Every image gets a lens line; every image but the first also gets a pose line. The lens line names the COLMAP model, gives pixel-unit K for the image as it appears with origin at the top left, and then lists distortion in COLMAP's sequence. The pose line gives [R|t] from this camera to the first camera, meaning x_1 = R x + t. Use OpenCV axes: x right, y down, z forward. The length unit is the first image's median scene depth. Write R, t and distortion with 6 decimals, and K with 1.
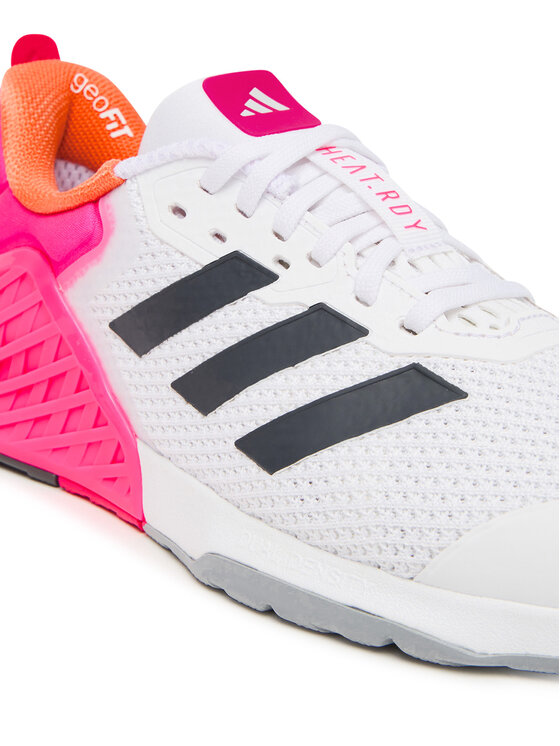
lens RADIAL K [[1220.8, 0, 280.0], [0, 1220.8, 373.0], [0, 0, 1]] dist [-0.003604, 0.053758]
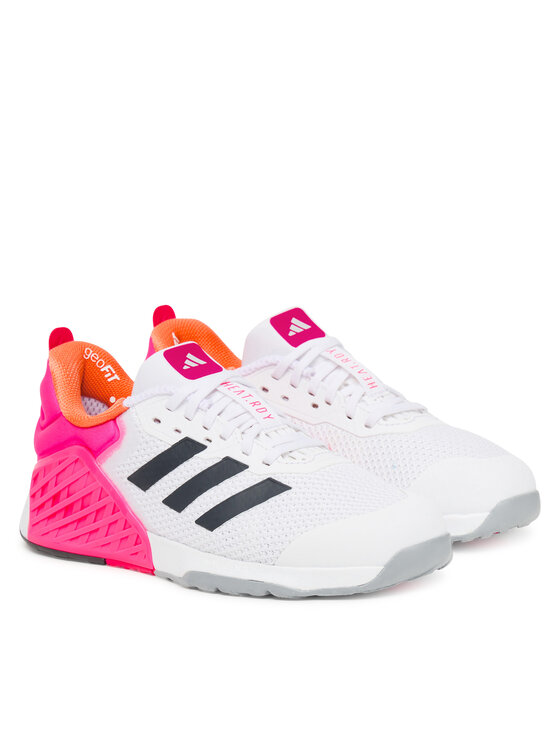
lens RADIAL K [[2197.6, 0, 280.0], [0, 2197.6, 373.0], [0, 0, 1]] dist [-0.043540, -0.422619]
pose [[0.994932, -0.094446, 0.034487, 0.004914], [0.097999, 0.987613, -0.122540, 0.268450], [-0.022486, 0.125299, 0.991864, -2.744818]]
